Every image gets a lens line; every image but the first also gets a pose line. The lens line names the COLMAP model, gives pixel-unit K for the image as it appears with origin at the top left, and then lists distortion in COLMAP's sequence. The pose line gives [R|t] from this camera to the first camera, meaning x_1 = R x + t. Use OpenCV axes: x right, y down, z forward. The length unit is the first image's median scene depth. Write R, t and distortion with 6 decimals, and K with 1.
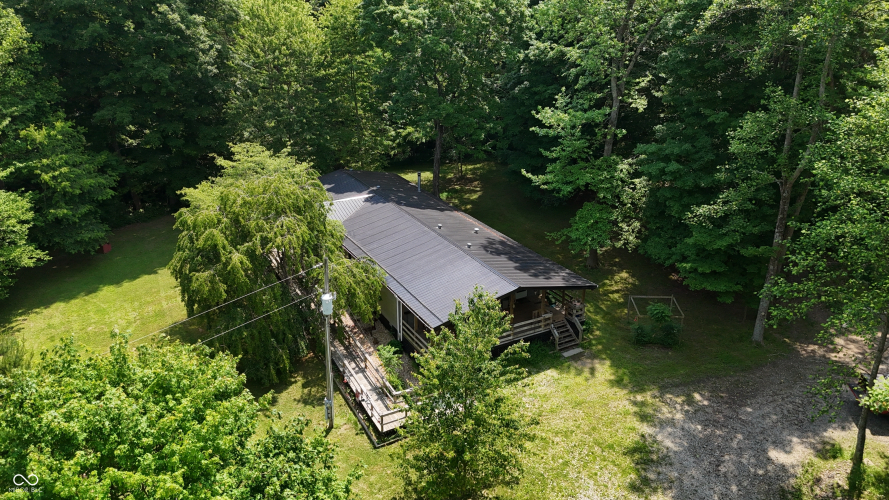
lens RADIAL K [[661.3, 0, 447.4], [0, 661.3, 247.1], [0, 0, 1]] dist [0.084270, -0.079241]
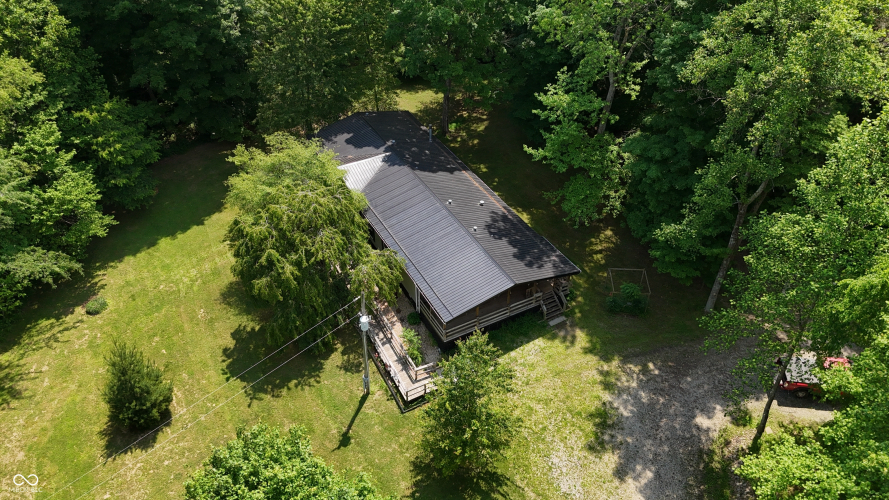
lens RADIAL K [[661.3, 0, 448.2], [0, 661.3, 252.3], [0, 0, 1]] dist [0.084270, -0.079241]
pose [[0.999967, 0.006090, -0.005382, -0.009066], [-0.004244, 0.956005, 0.293320, -0.323929], [0.006932, -0.293287, 0.955999, -0.144918]]
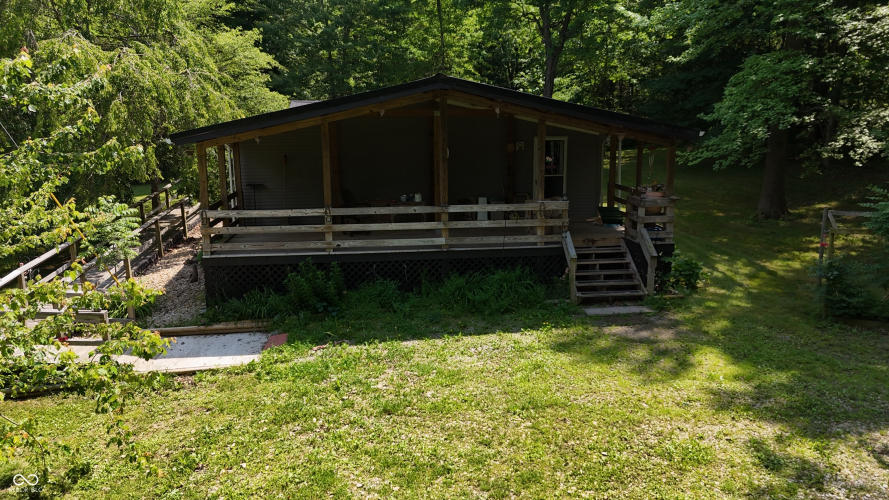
lens RADIAL K [[661.3, 0, 445.4], [0, 661.3, 245.9], [0, 0, 1]] dist [0.084270, -0.079241]
pose [[0.922740, 0.067649, -0.379439, 0.236747], [-0.135782, 0.978418, -0.155762, 0.192649], [0.360713, 0.195248, 0.912011, 0.620786]]
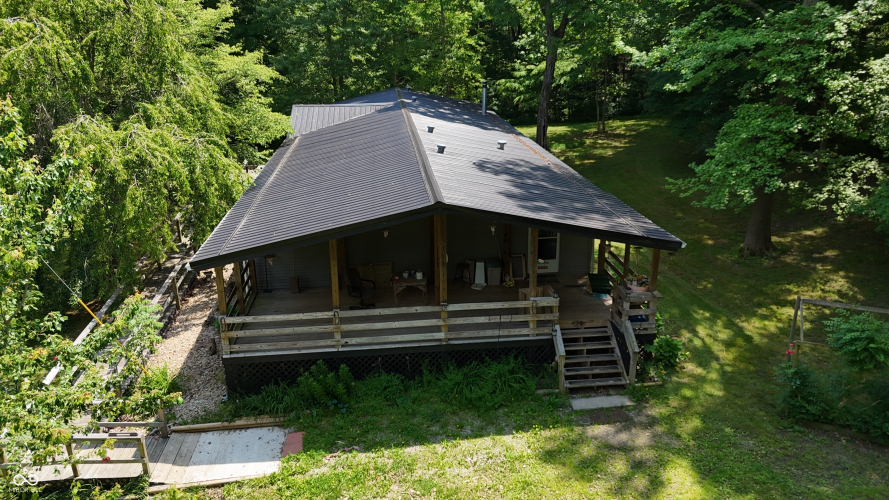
lens RADIAL K [[661.3, 0, 444.8], [0, 661.3, 248.9], [0, 0, 1]] dist [0.084270, -0.079241]
pose [[0.922030, 0.116518, -0.369168, 0.238549], [-0.135590, 0.990423, -0.026047, 0.088913], [0.362597, 0.074072, 0.928998, 0.579455]]
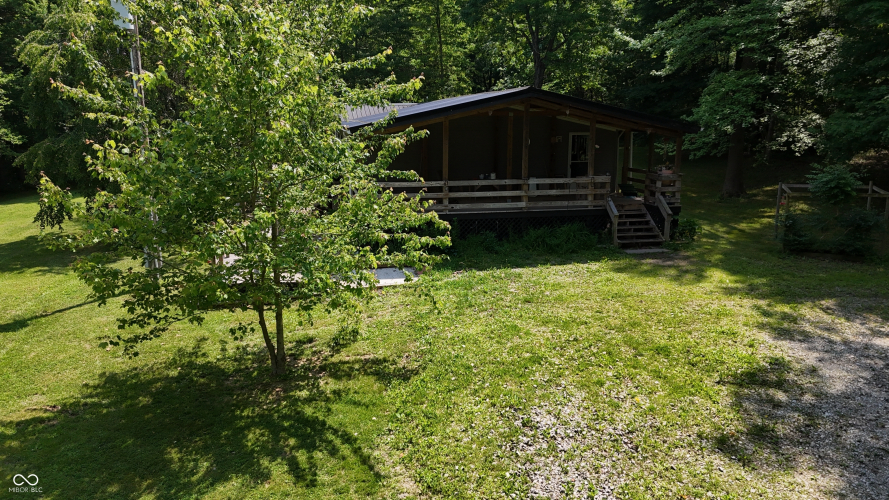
lens RADIAL K [[661.3, 0, 445.7], [0, 661.3, 246.1], [0, 0, 1]] dist [0.084270, -0.079241]
pose [[0.953172, 0.058076, -0.296802, 0.192404], [-0.112500, 0.979050, -0.169718, 0.261705], [0.280727, 0.195161, 0.939736, 0.451618]]
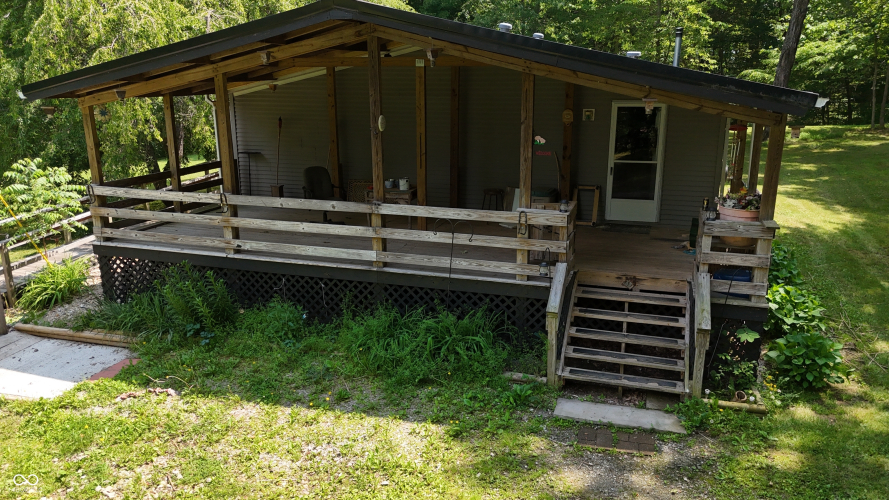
lens RADIAL K [[661.3, 0, 440.6], [0, 661.3, 251.8], [0, 0, 1]] dist [0.084270, -0.079241]
pose [[0.684661, 0.187375, -0.704365, 0.286990], [-0.270536, 0.962685, -0.006875, 0.124844], [0.676794, 0.195263, 0.709805, 0.801241]]
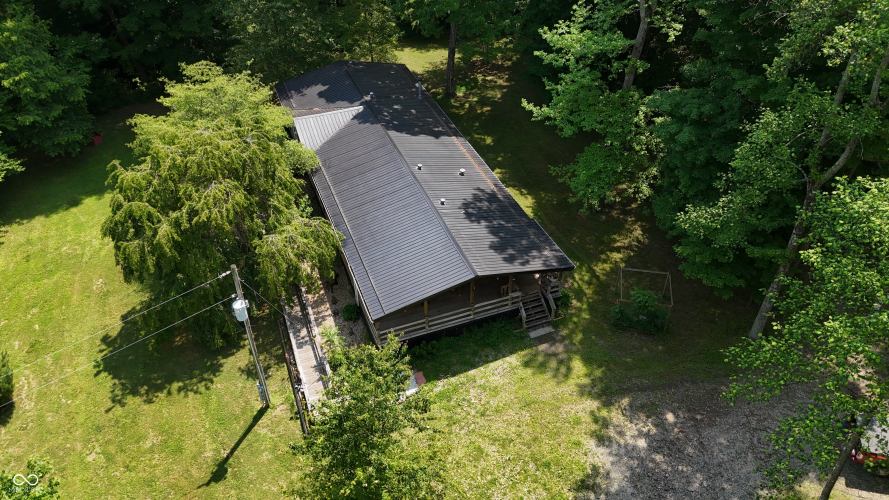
lens RADIAL K [[661.3, 0, 442.3], [0, 661.3, 252.7], [0, 0, 1]] dist [0.084270, -0.079241]
pose [[0.990400, 0.081911, -0.111350, 0.145525], [-0.046124, 0.955184, 0.292398, -0.208025], [0.130310, -0.284455, 0.949792, 0.140682]]
